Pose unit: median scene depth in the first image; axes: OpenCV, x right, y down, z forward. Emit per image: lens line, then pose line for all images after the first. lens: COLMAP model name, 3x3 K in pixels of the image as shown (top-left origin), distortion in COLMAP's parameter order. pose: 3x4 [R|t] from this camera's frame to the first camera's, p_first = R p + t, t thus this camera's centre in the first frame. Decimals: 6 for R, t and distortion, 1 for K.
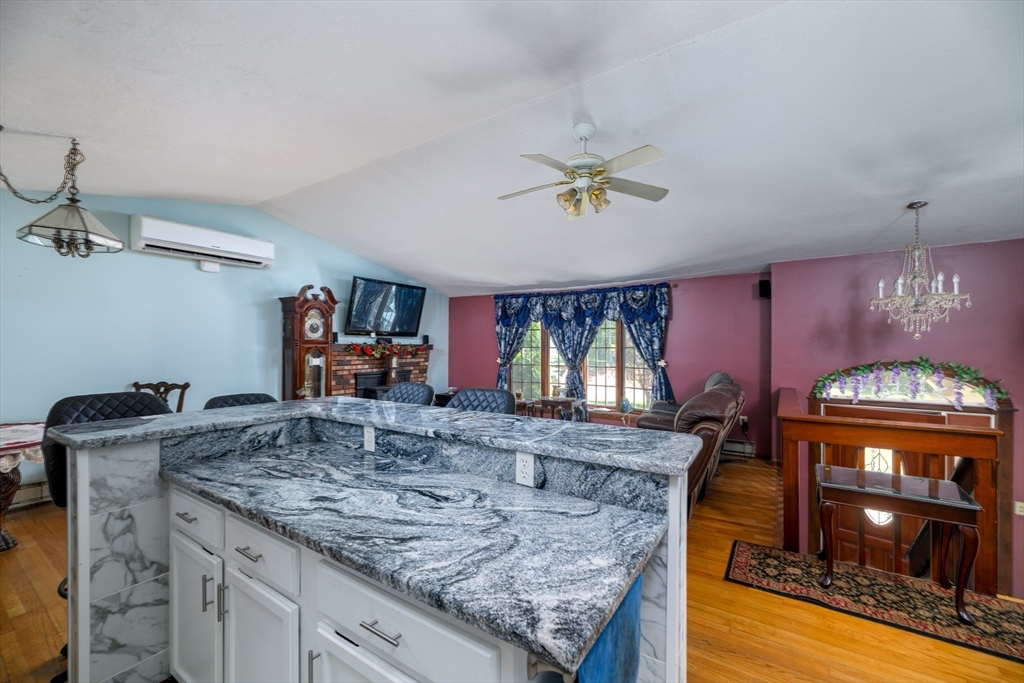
lens RADIAL K [[417.3, 0, 508.7], [0, 417.3, 345.3], [0, 0, 1]] dist [-0.001919, -0.000037]
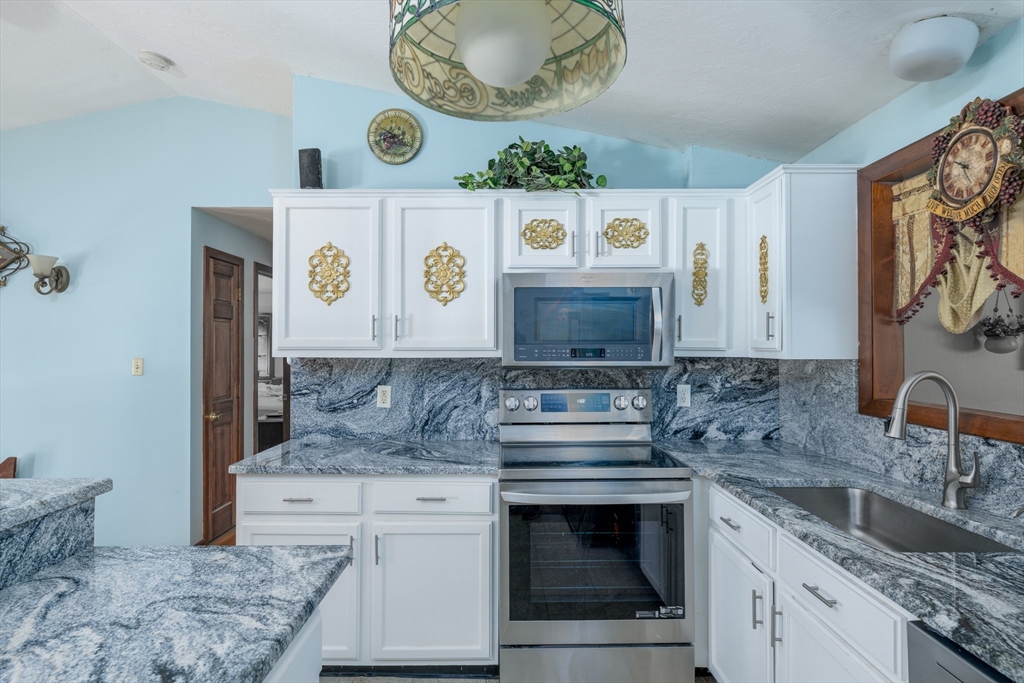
lens RADIAL K [[544.2, 0, 517.7], [0, 544.2, 342.1], [0, 0, 1]] dist [-0.003750, -0.001673]
pose [[-0.568664, 0.004593, 0.822557, -1.102681], [-0.001977, 0.999974, -0.006950, -0.001408], [-0.822567, -0.005578, -0.568640, 0.978003]]
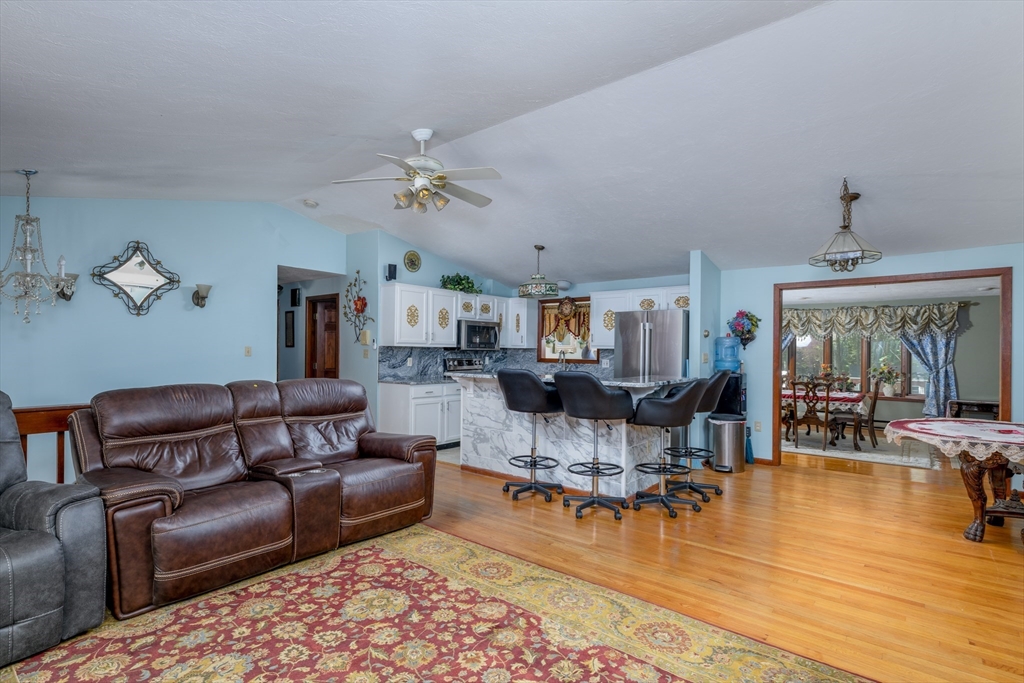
lens RADIAL K [[498.4, 0, 520.0], [0, 498.4, 345.8], [0, 0, 1]] dist [-0.000496, -0.000006]
pose [[-0.997397, -0.013297, 0.070875, -0.413731], [-0.013944, 0.999865, -0.008642, 0.075553], [-0.070750, -0.009608, -0.997448, 6.083465]]
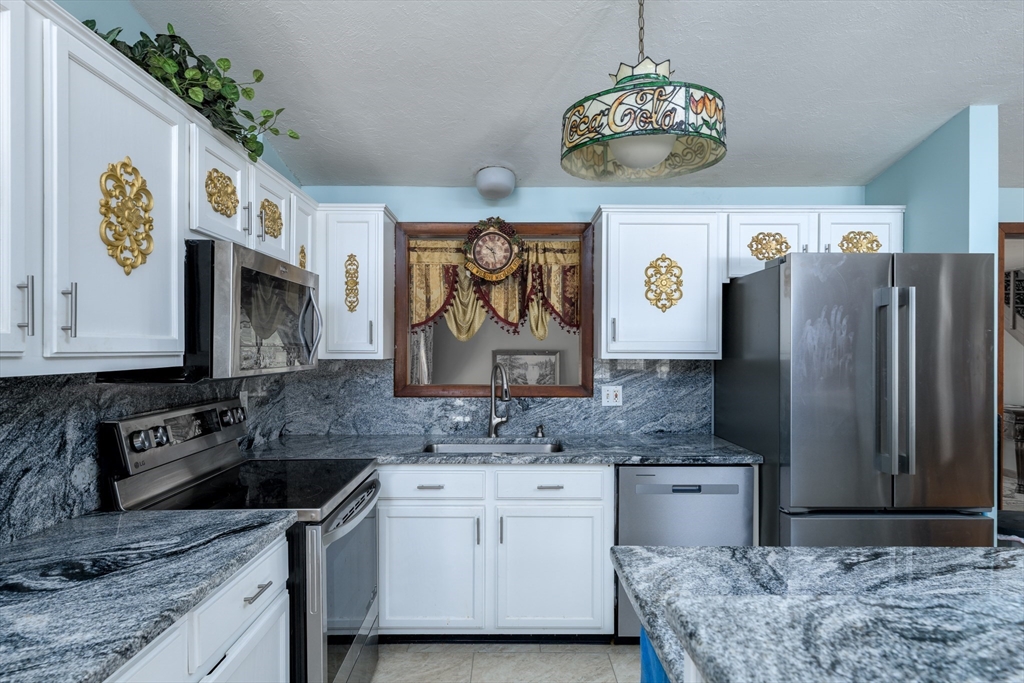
lens RADIAL K [[544.2, 0, 519.2], [0, 544.2, 350.0], [0, 0, 1]] dist [-0.003750, -0.001673]
pose [[-0.820351, -0.000470, -0.571860, 0.956759], [-0.001544, 0.999998, 0.001393, -0.001291], [0.571858, 0.002025, -0.820350, 1.473851]]
